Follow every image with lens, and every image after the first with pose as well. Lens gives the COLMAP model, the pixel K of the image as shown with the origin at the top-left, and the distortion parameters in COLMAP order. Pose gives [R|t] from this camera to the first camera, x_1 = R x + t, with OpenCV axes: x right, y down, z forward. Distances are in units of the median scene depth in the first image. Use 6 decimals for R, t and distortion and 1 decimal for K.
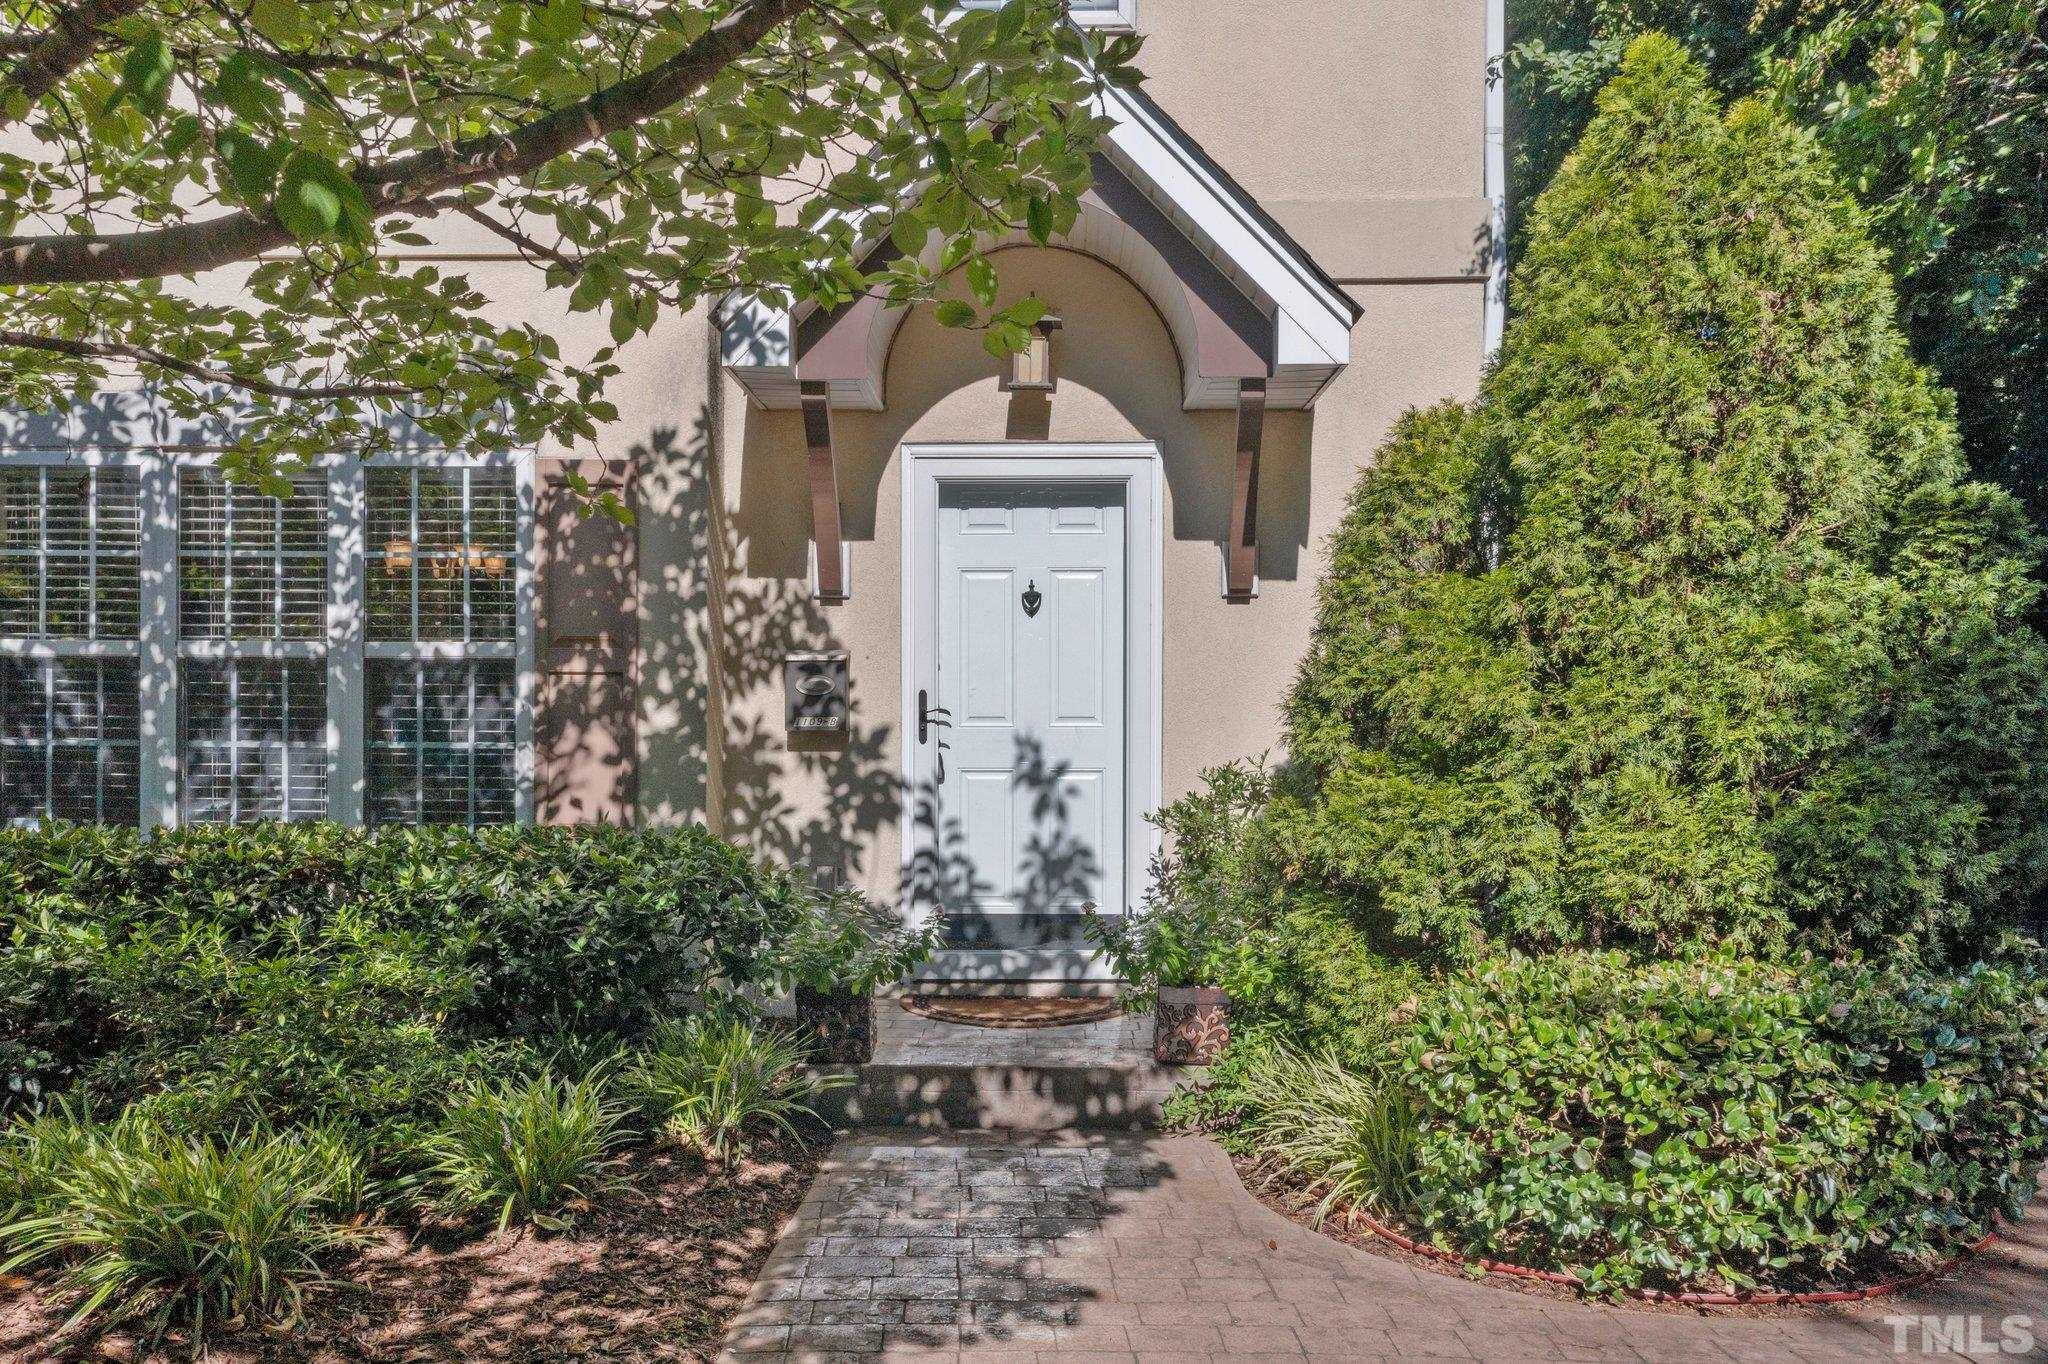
lens RADIAL K [[1701.6, 0, 1022.7], [0, 1701.6, 755.6], [0, 0, 1]] dist [0.070141, 0.000797]
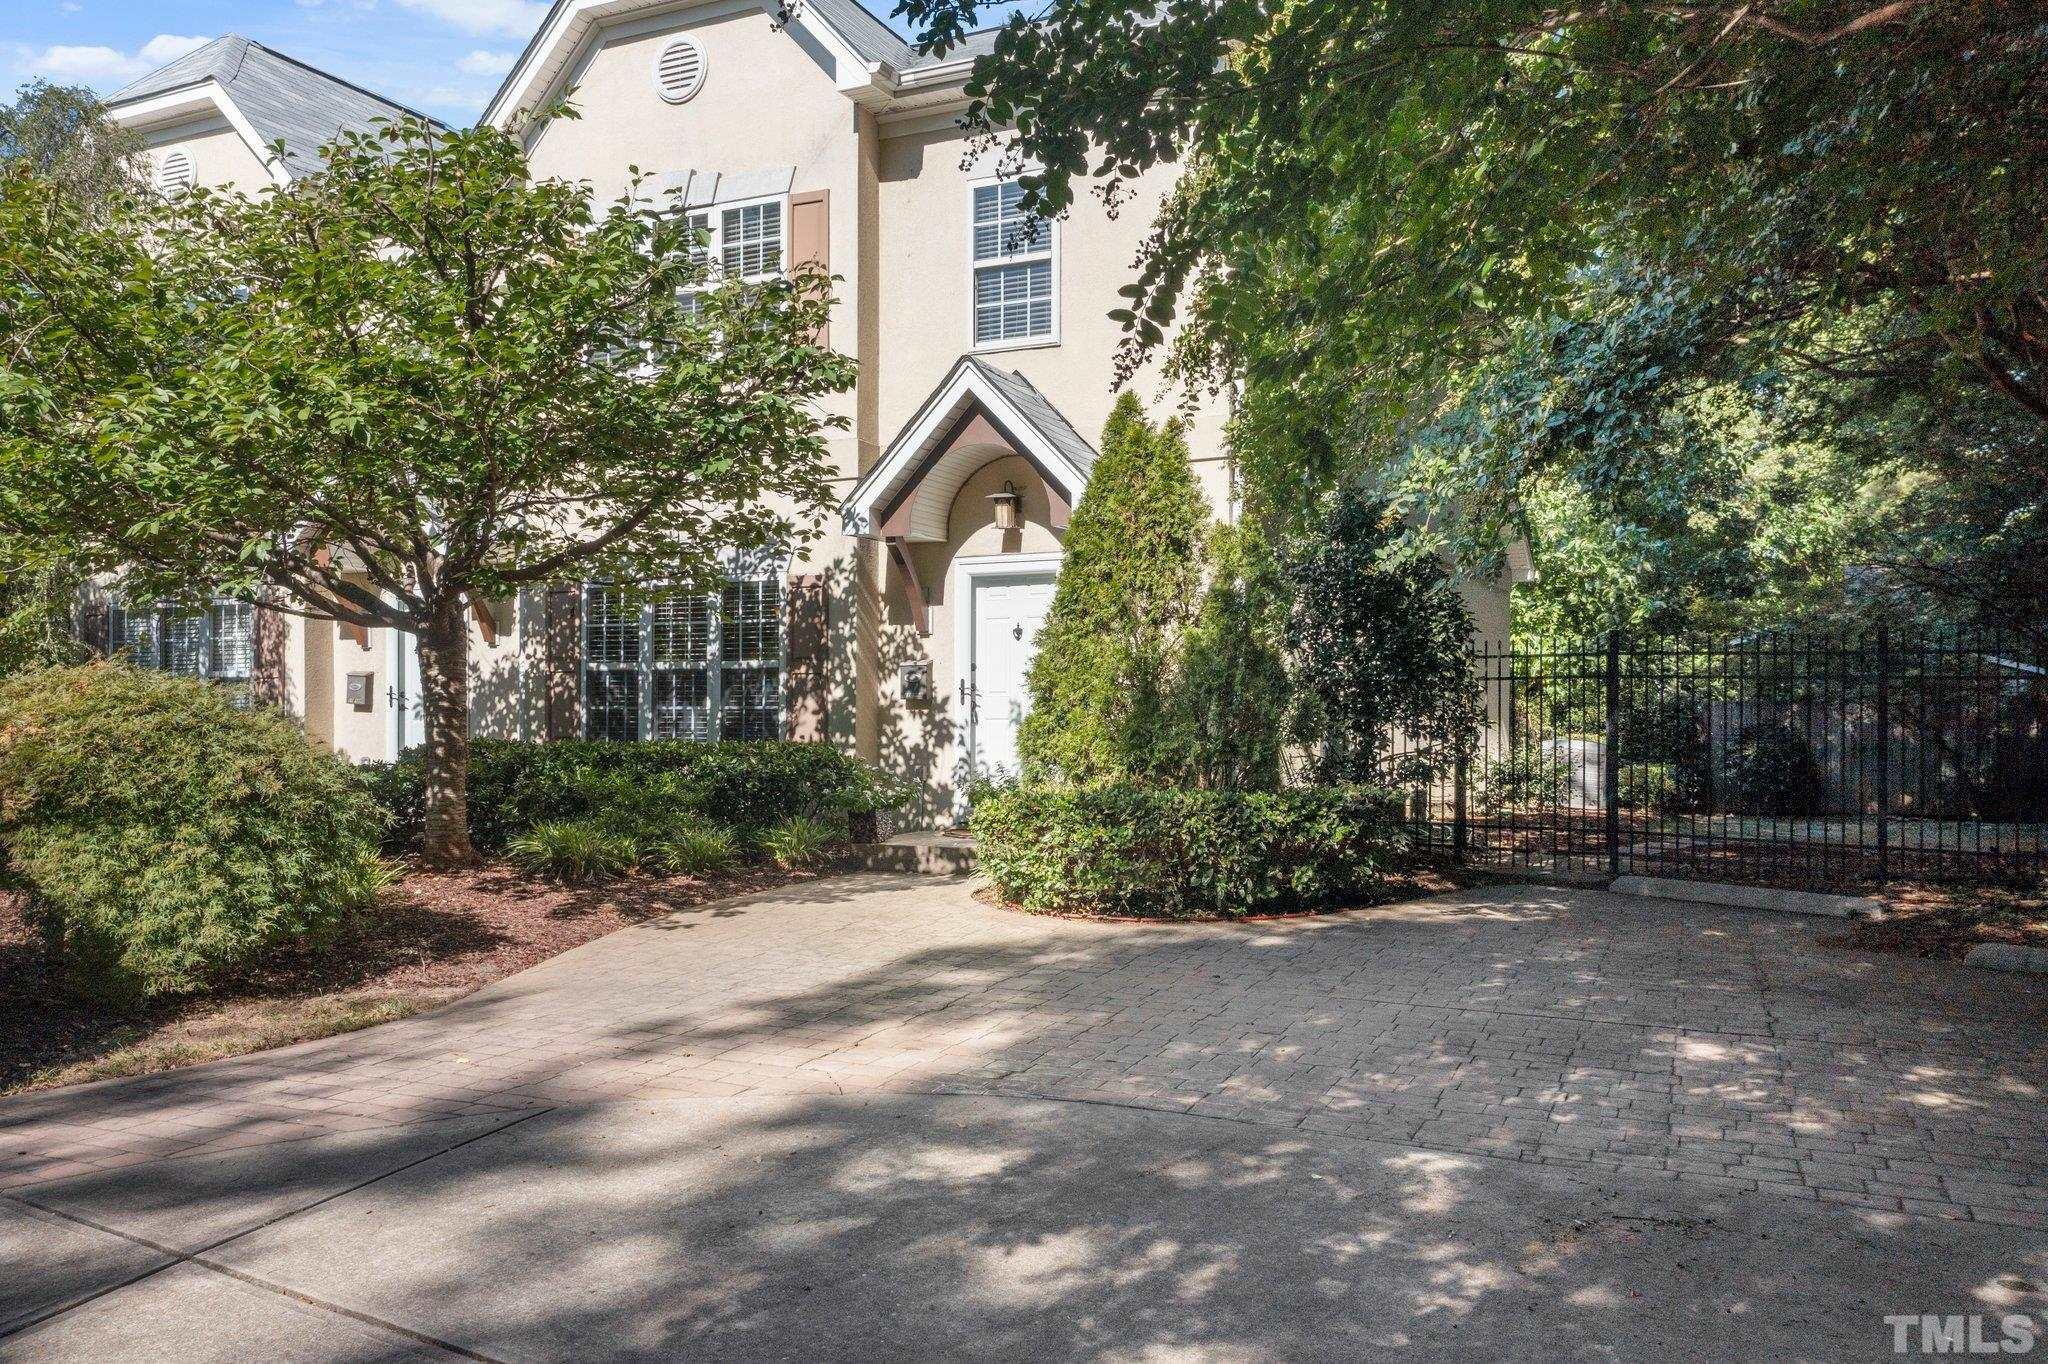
lens RADIAL K [[1631.3, 0, 1025.2], [0, 1631.3, 666.8], [0, 0, 1]] dist [0.008014, 0.005595]
pose [[0.922263, -0.018730, -0.386109, 0.793263], [0.001494, 0.998991, -0.044892, 0.037351], [0.386561, 0.040825, 0.921360, -0.790861]]
